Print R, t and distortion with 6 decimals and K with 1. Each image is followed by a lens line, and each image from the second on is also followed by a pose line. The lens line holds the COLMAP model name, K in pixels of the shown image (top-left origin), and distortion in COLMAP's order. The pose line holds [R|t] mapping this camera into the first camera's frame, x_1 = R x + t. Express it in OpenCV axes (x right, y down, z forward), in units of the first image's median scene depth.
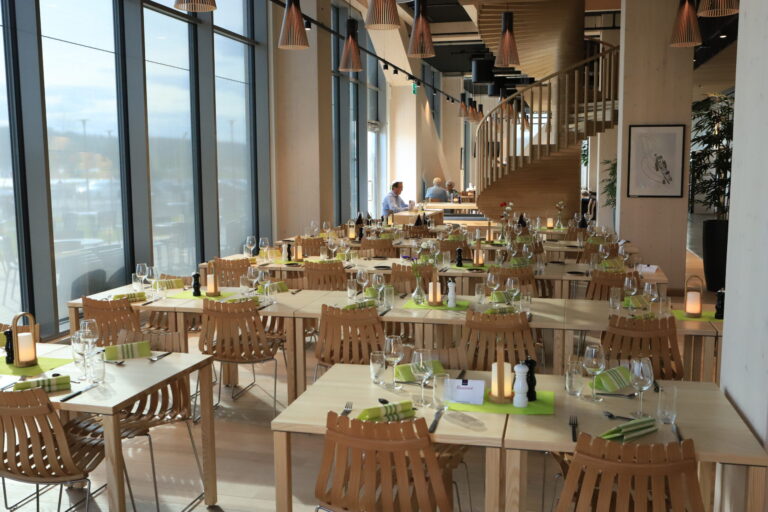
lens RADIAL K [[789.6, 0, 384.0], [0, 789.6, 256.0], [0, 0, 1]] dist [-0.096254, 0.252695]
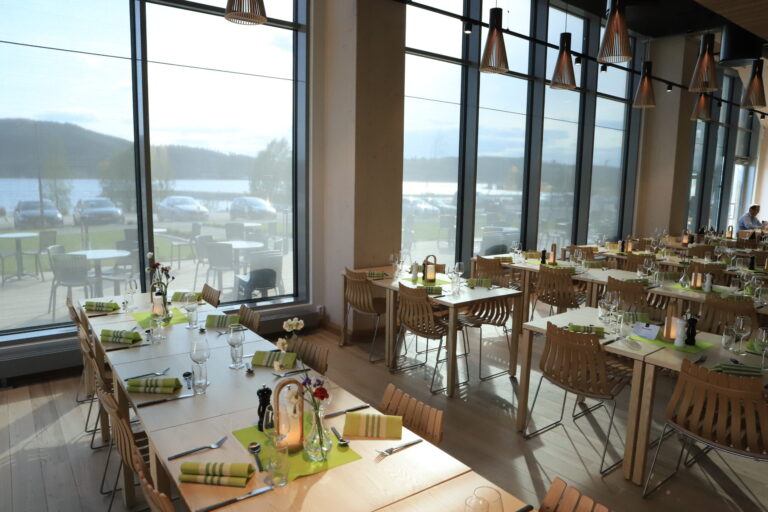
lens RADIAL K [[550.2, 0, 384.0], [0, 550.2, 256.0], [0, 0, 1]] dist [-0.004123, -0.001174]
pose [[0.792324, 0.116208, -0.598931, 0.272755], [-0.107201, 0.992937, 0.050841, 0.017640], [0.600609, 0.023924, 0.799185, -0.177523]]
